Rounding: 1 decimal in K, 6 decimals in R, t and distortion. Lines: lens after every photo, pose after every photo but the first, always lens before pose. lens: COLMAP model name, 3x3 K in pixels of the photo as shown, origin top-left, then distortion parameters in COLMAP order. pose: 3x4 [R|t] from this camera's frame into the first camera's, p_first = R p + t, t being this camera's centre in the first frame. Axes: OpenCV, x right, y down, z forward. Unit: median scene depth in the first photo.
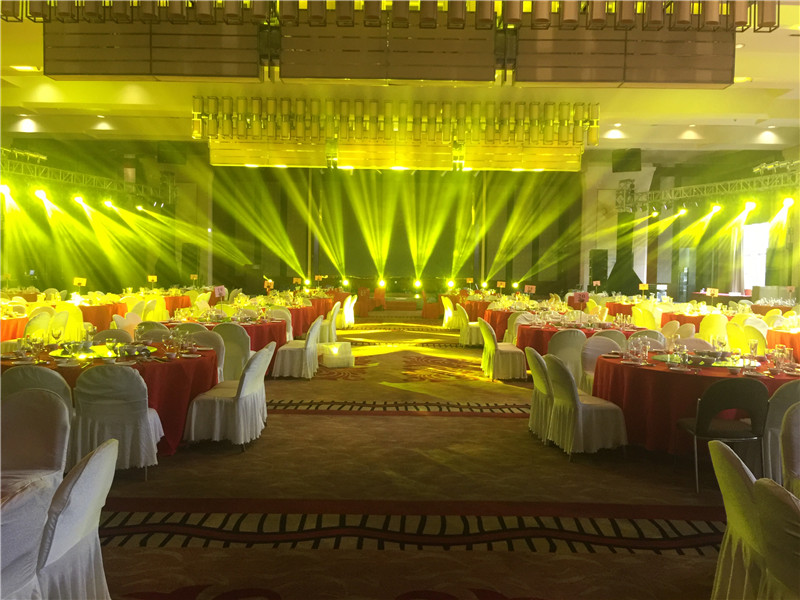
lens RADIAL K [[684.9, 0, 402.8], [0, 684.9, 304.4], [0, 0, 1]] dist [0.056562, -0.063844]
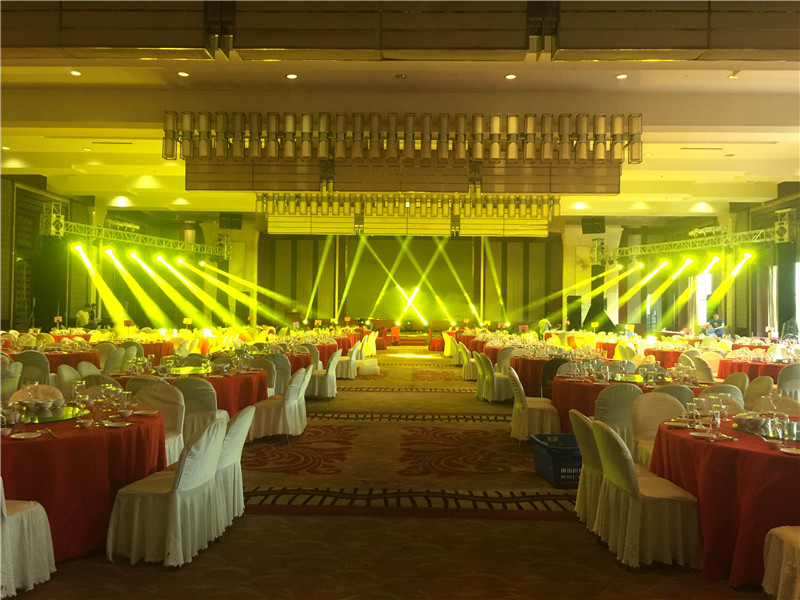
lens RADIAL K [[684.9, 0, 398.6], [0, 684.9, 281.8], [0, 0, 1]] dist [0.056562, -0.063844]
pose [[0.999610, -0.003933, -0.027633, 0.007182], [0.001234, 0.995284, -0.097000, 0.015673], [0.027884, 0.096928, 0.994901, -0.258948]]
